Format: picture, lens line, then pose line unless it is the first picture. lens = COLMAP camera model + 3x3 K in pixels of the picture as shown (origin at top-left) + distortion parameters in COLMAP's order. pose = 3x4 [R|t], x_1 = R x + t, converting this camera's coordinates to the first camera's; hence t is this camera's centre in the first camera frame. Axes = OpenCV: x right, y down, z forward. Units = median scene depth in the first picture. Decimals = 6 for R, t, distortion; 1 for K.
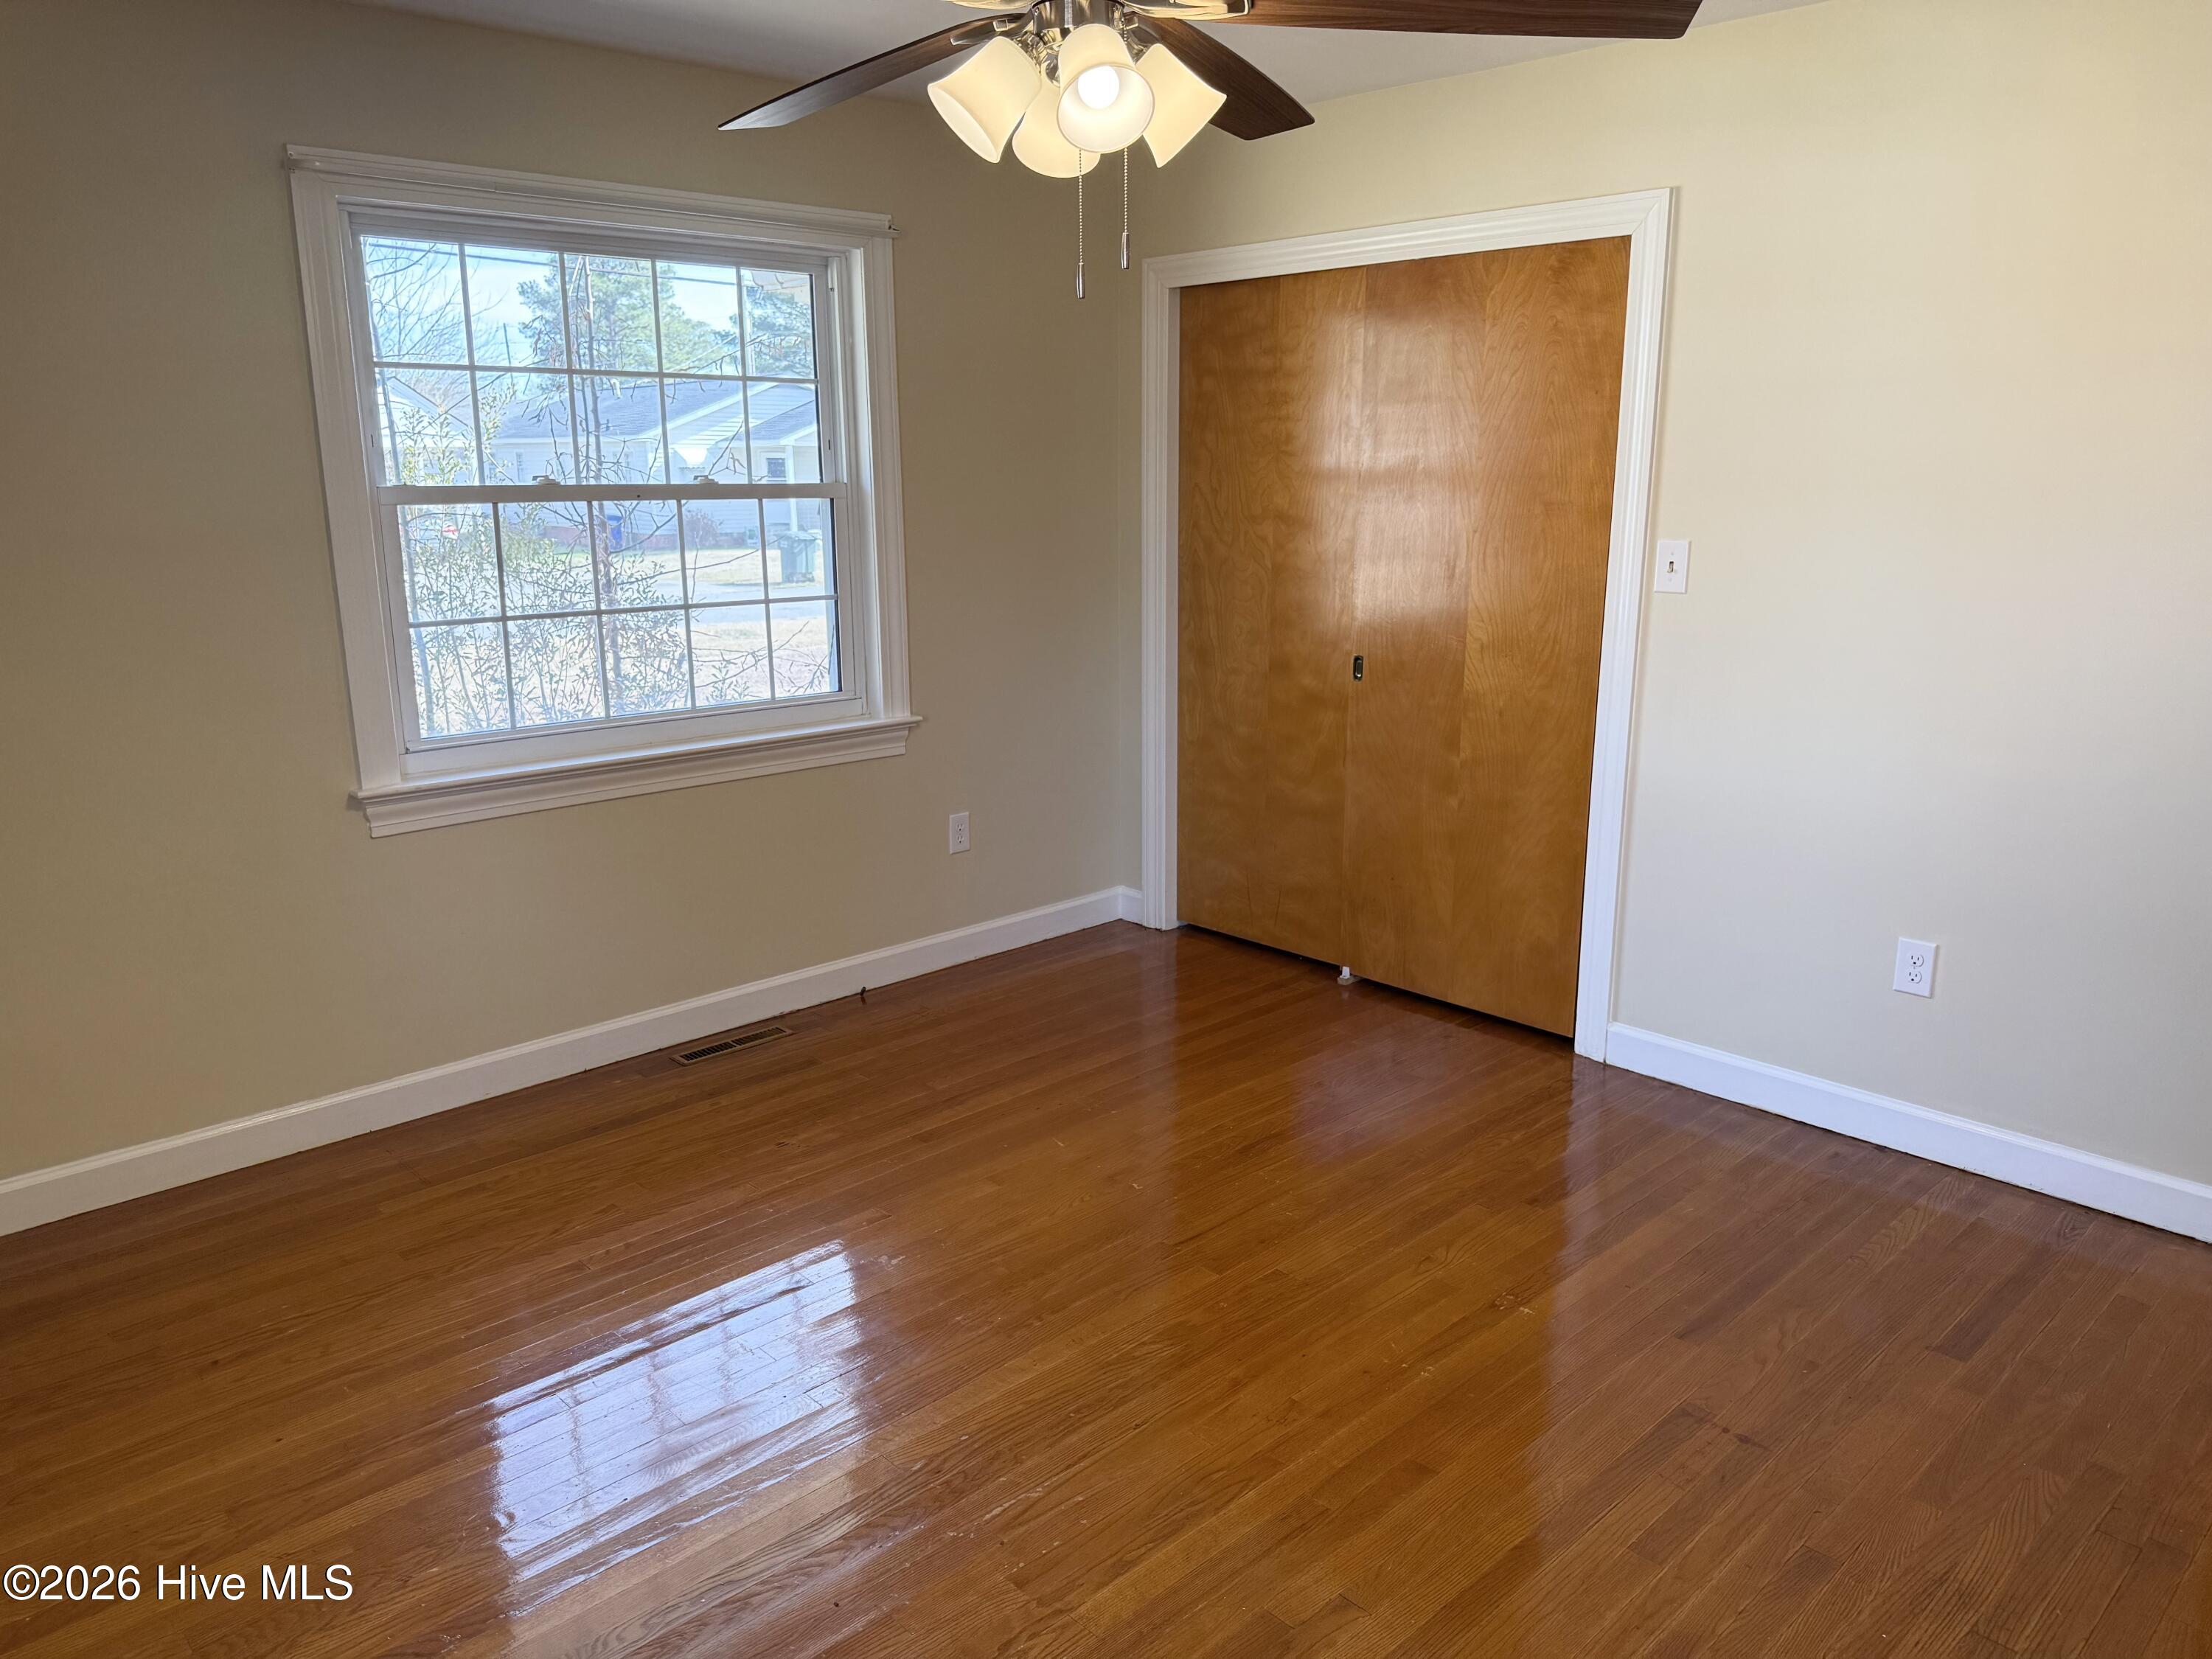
lens RADIAL K [[1518.9, 0, 1106.0], [0, 1518.9, 829.5], [0, 0, 1]] dist [0.096981, -0.153976]
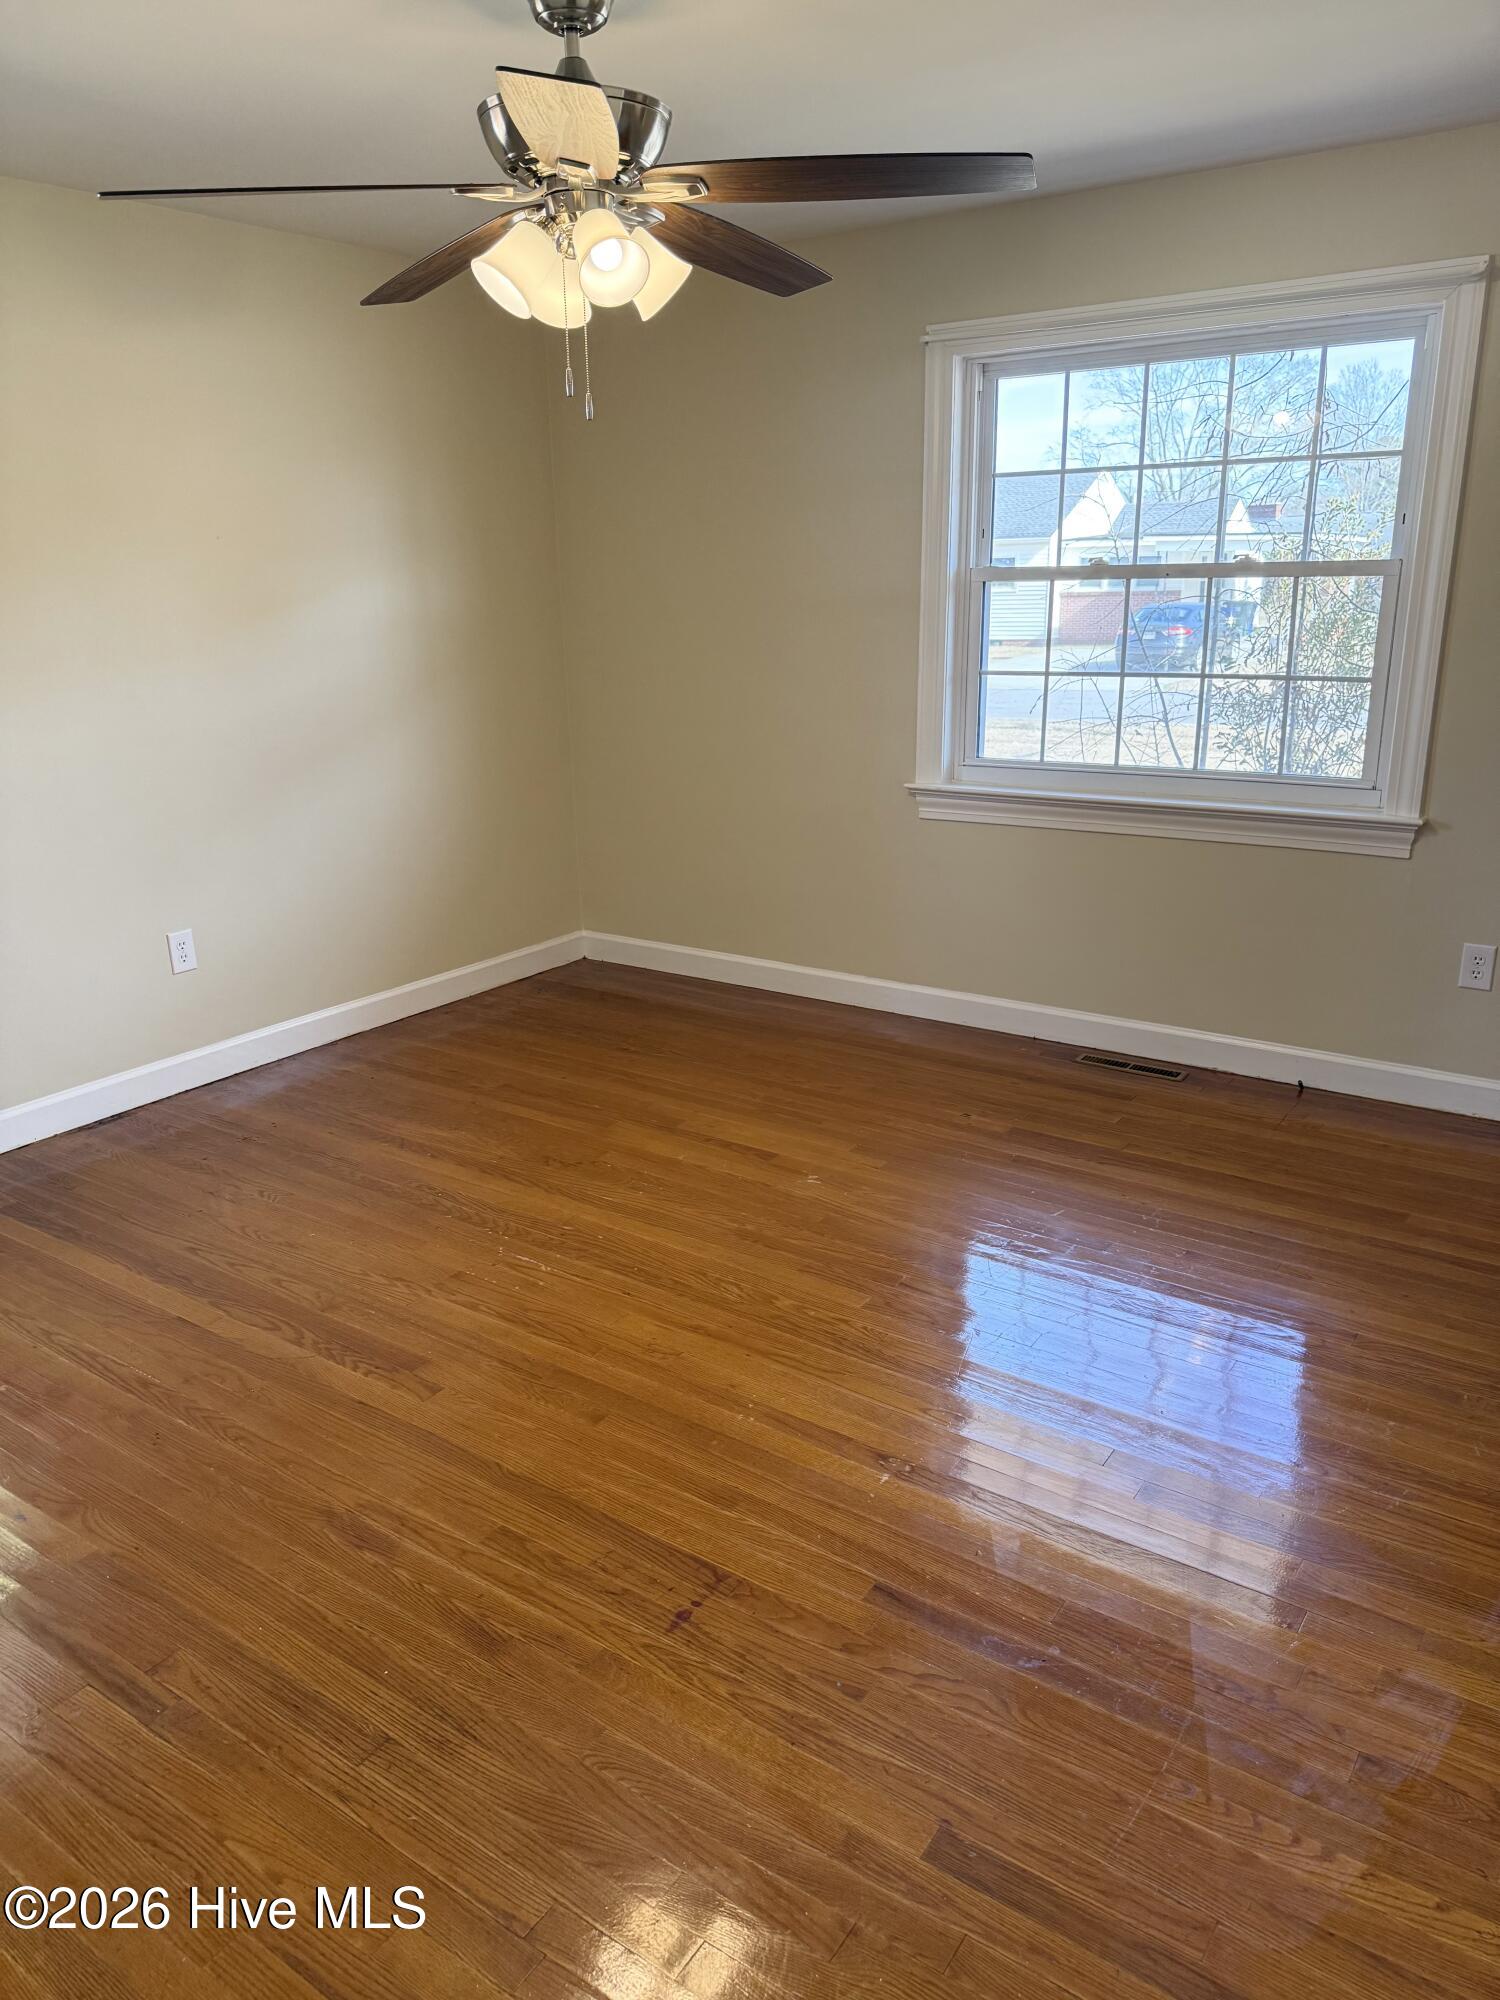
lens RADIAL K [[1445.0, 0, 744.4], [0, 1445.0, 964.4], [0, 0, 1]] dist [0.001789, -0.001146]
pose [[0.193425, 0.260177, -0.945989, 0.768464], [-0.217756, 0.951533, 0.217178, -0.111560], [0.956645, 0.163987, 0.240706, 0.519289]]
